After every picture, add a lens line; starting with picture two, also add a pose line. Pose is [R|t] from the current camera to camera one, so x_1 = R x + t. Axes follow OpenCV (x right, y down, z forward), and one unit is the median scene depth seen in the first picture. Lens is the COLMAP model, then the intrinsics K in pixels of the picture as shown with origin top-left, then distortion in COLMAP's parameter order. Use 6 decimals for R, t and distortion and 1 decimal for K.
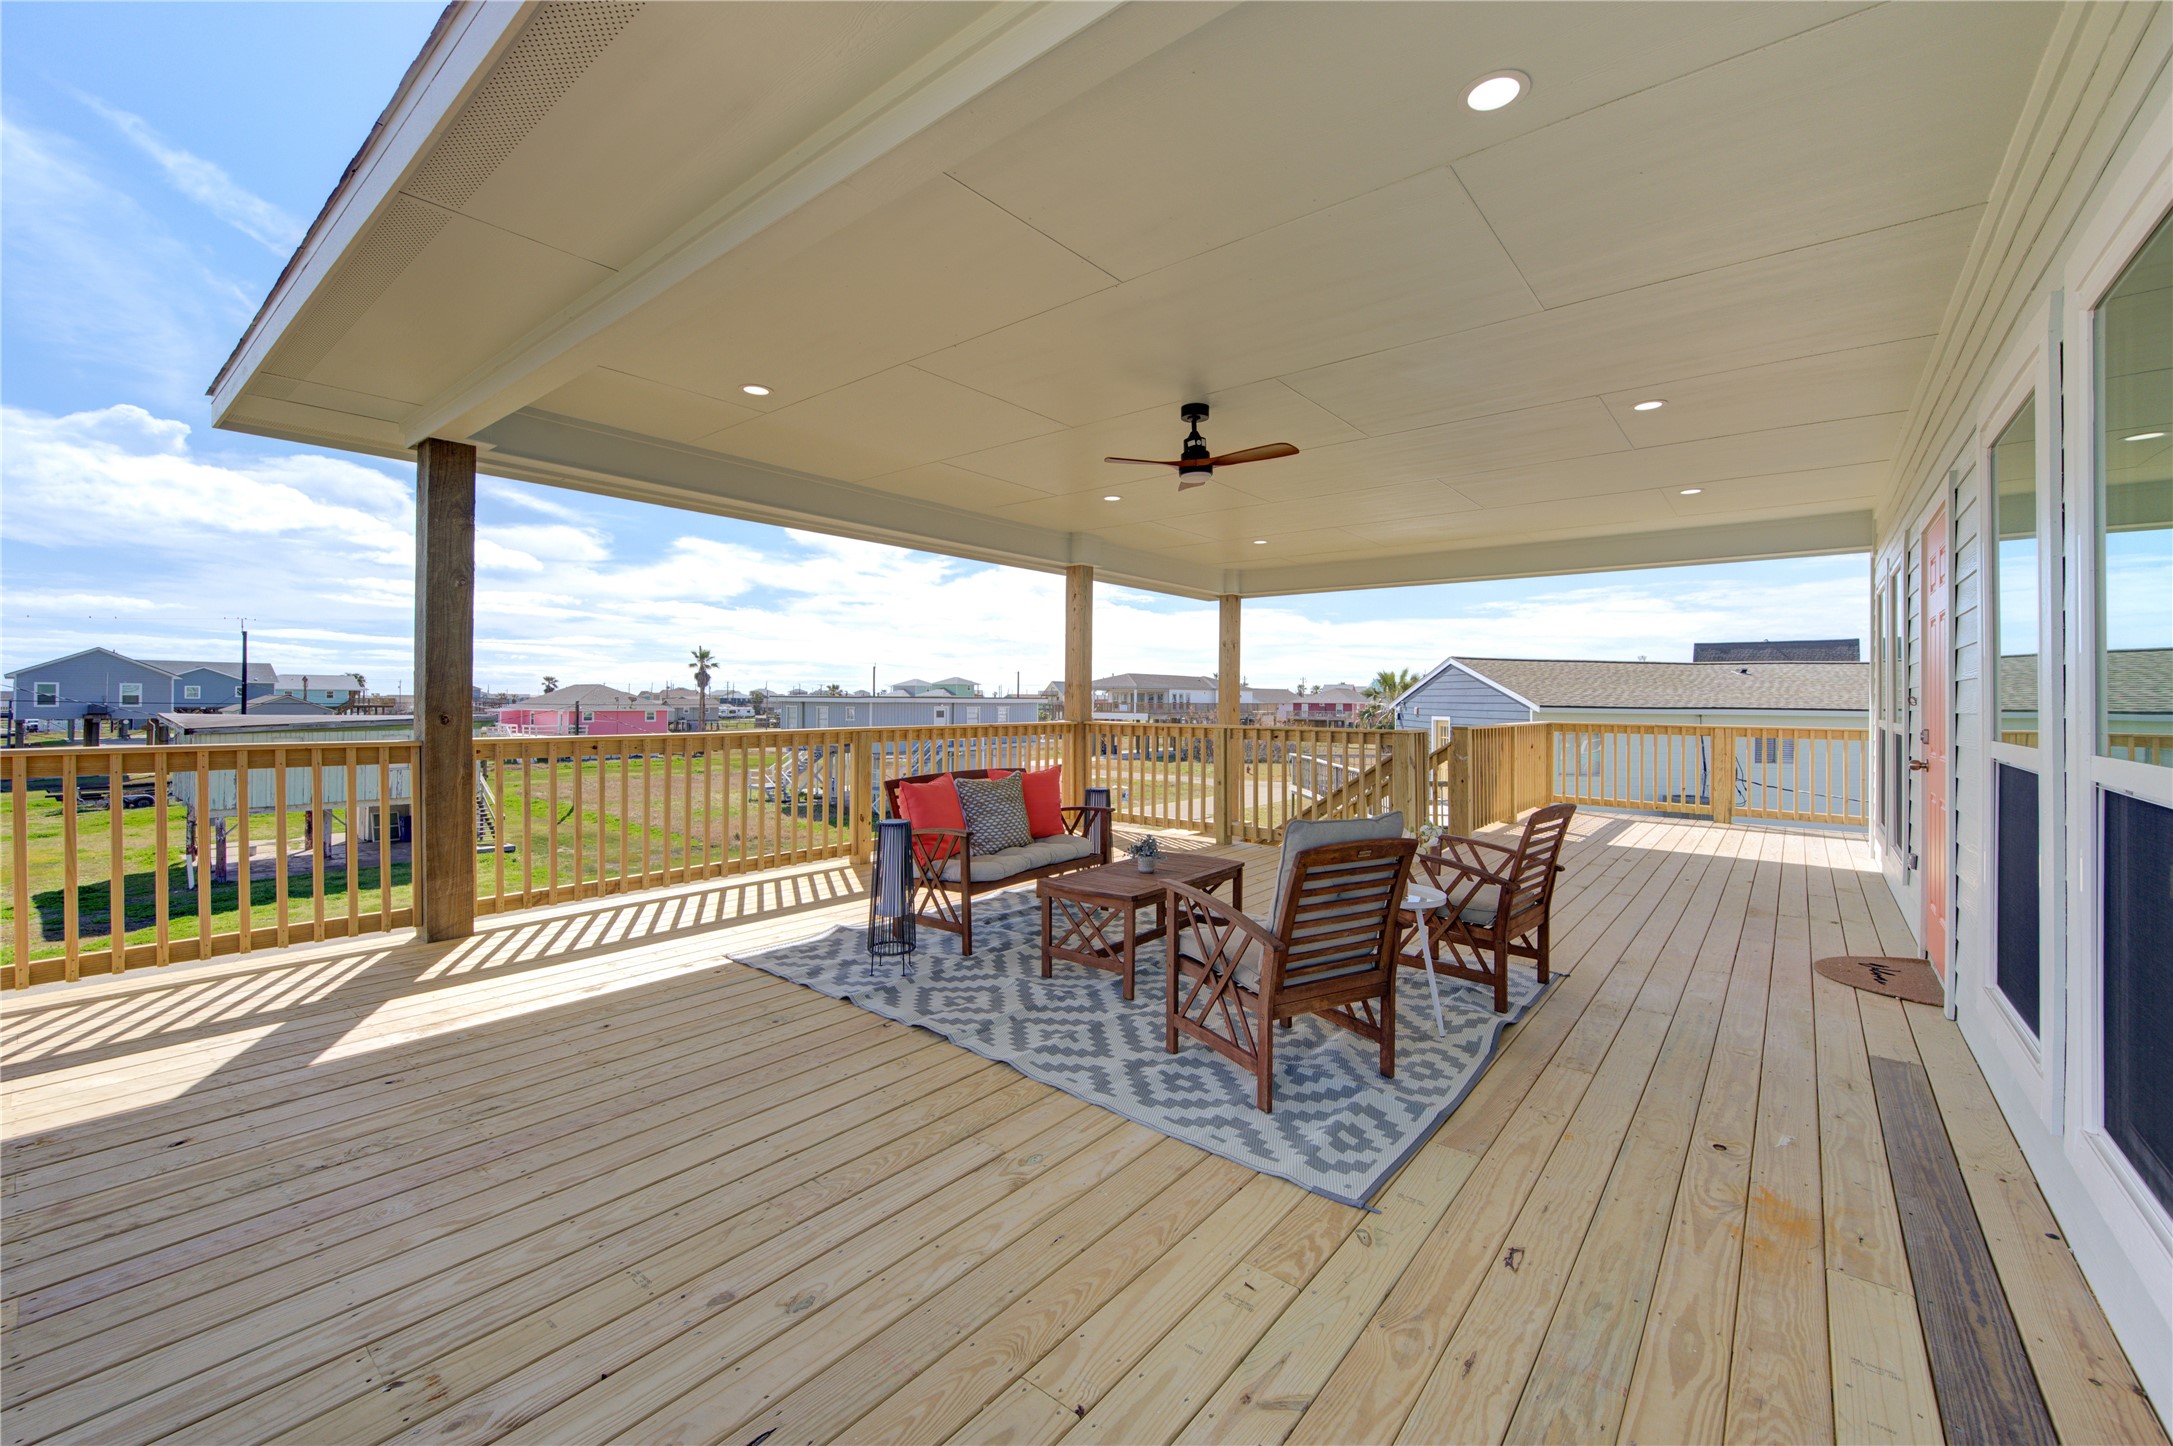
lens RADIAL K [[859.4, 0, 1081.5], [0, 859.4, 705.2], [0, 0, 1]] dist [0.000168, -0.000045]
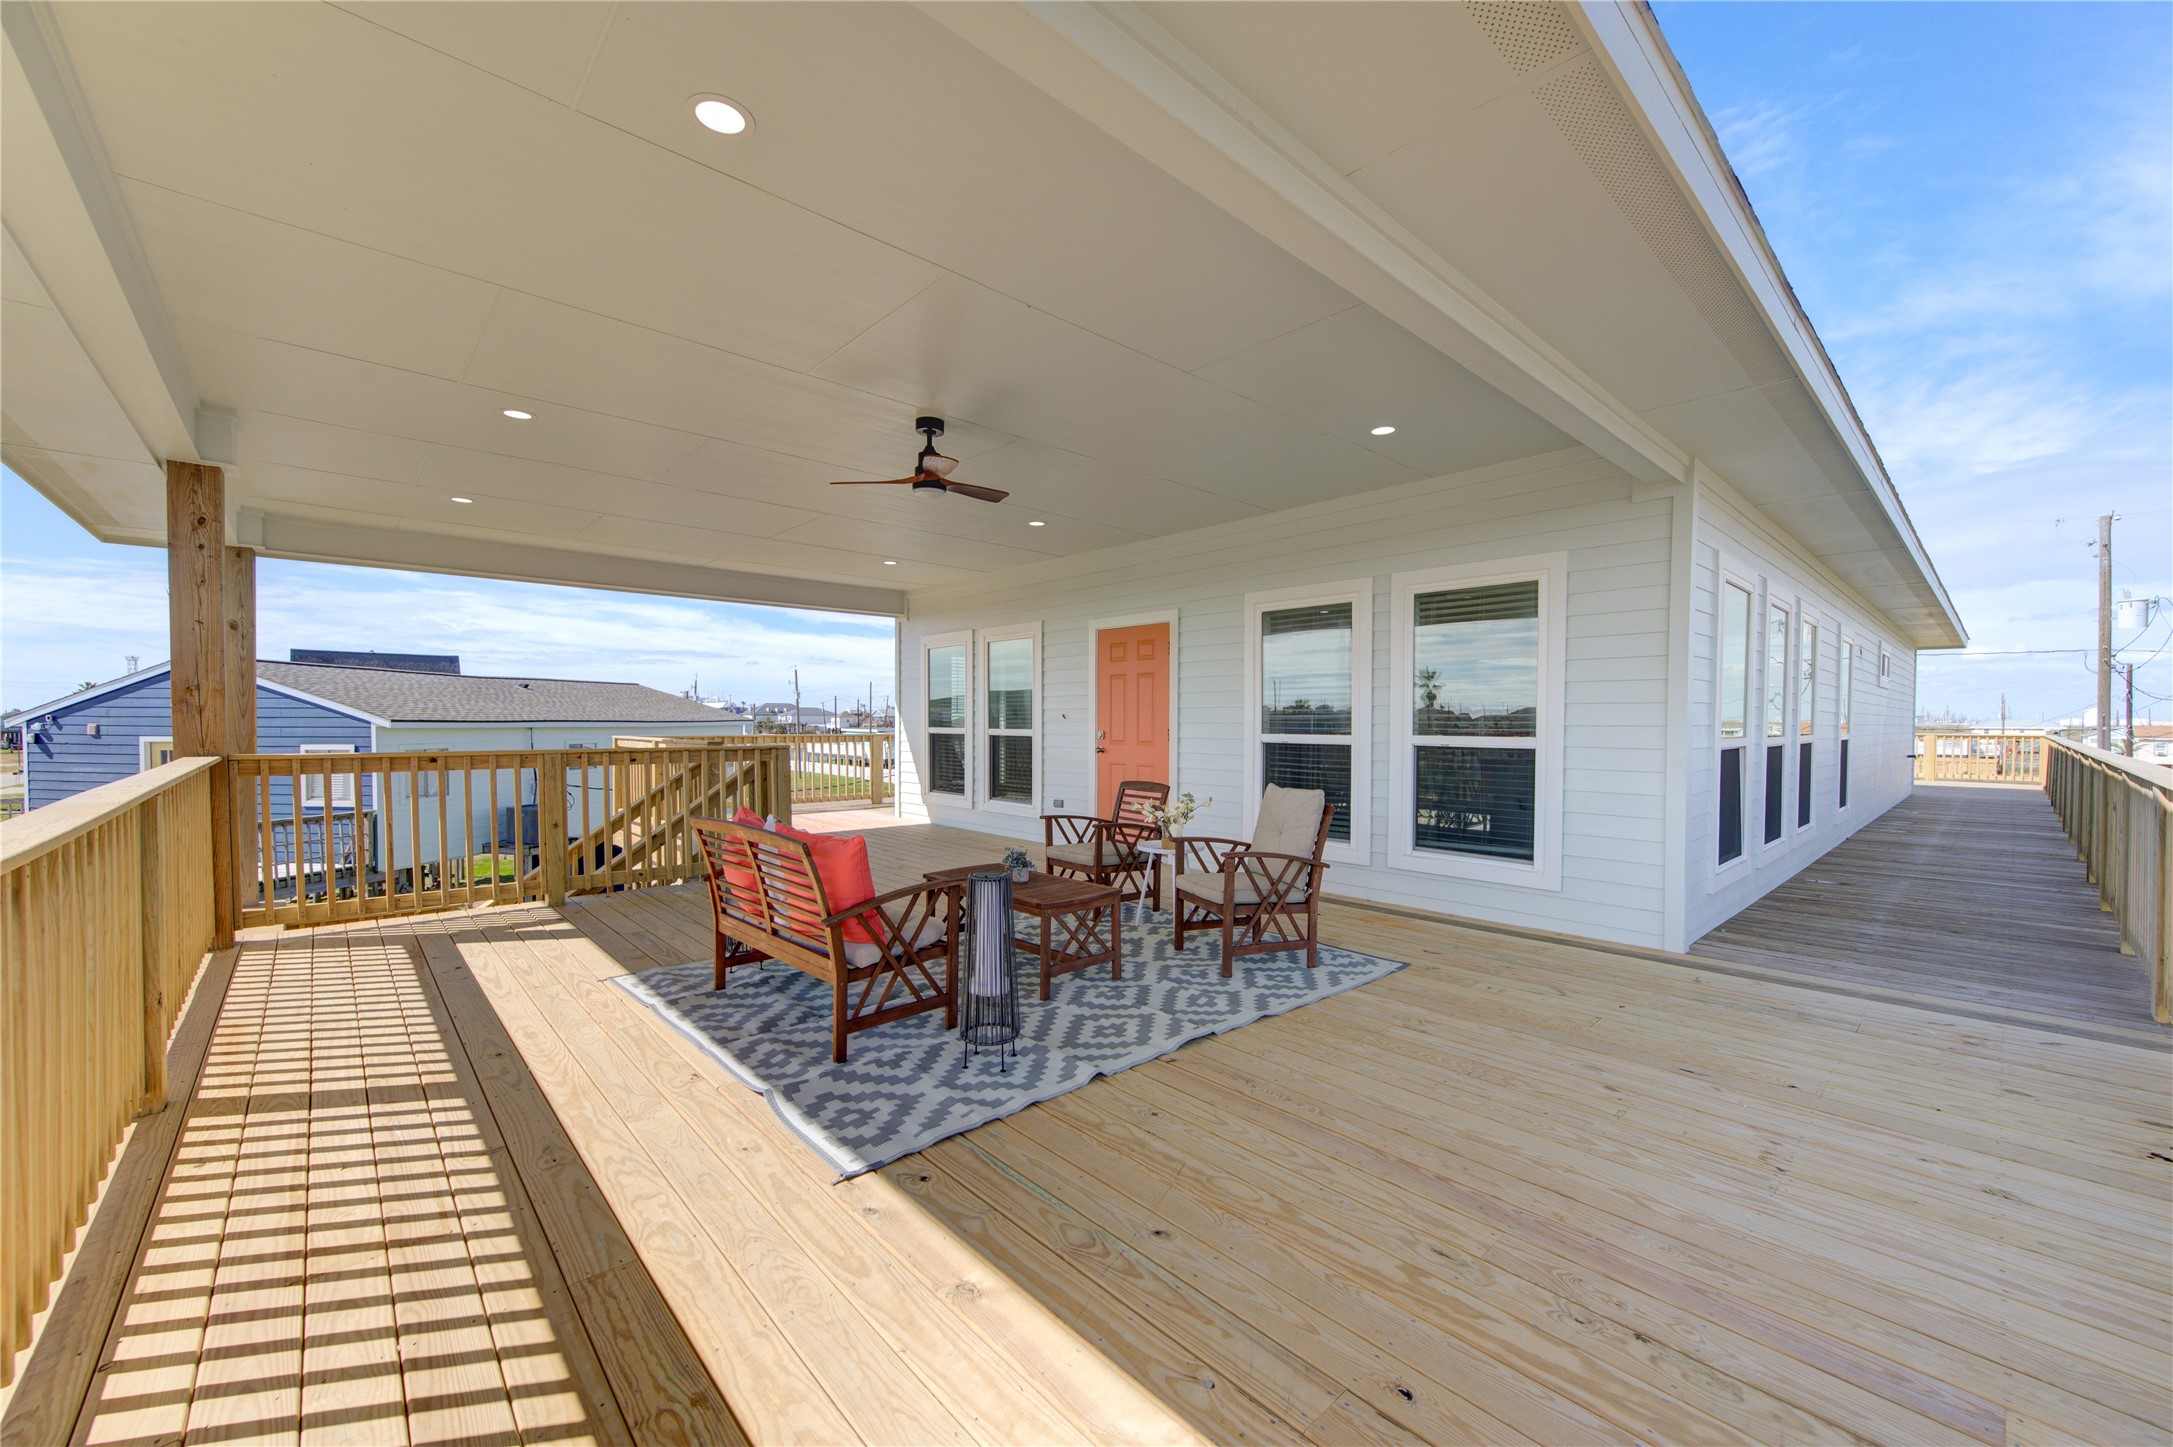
lens RADIAL K [[853.6, 0, 1093.5], [0, 853.6, 732.1], [0, 0, 1]] dist [-0.000177, -0.000104]
pose [[0.140692, -0.022811, 0.989791, -0.852216], [0.003017, 0.999740, 0.022612, -0.010193], [-0.990049, -0.000195, 0.140724, 0.693138]]
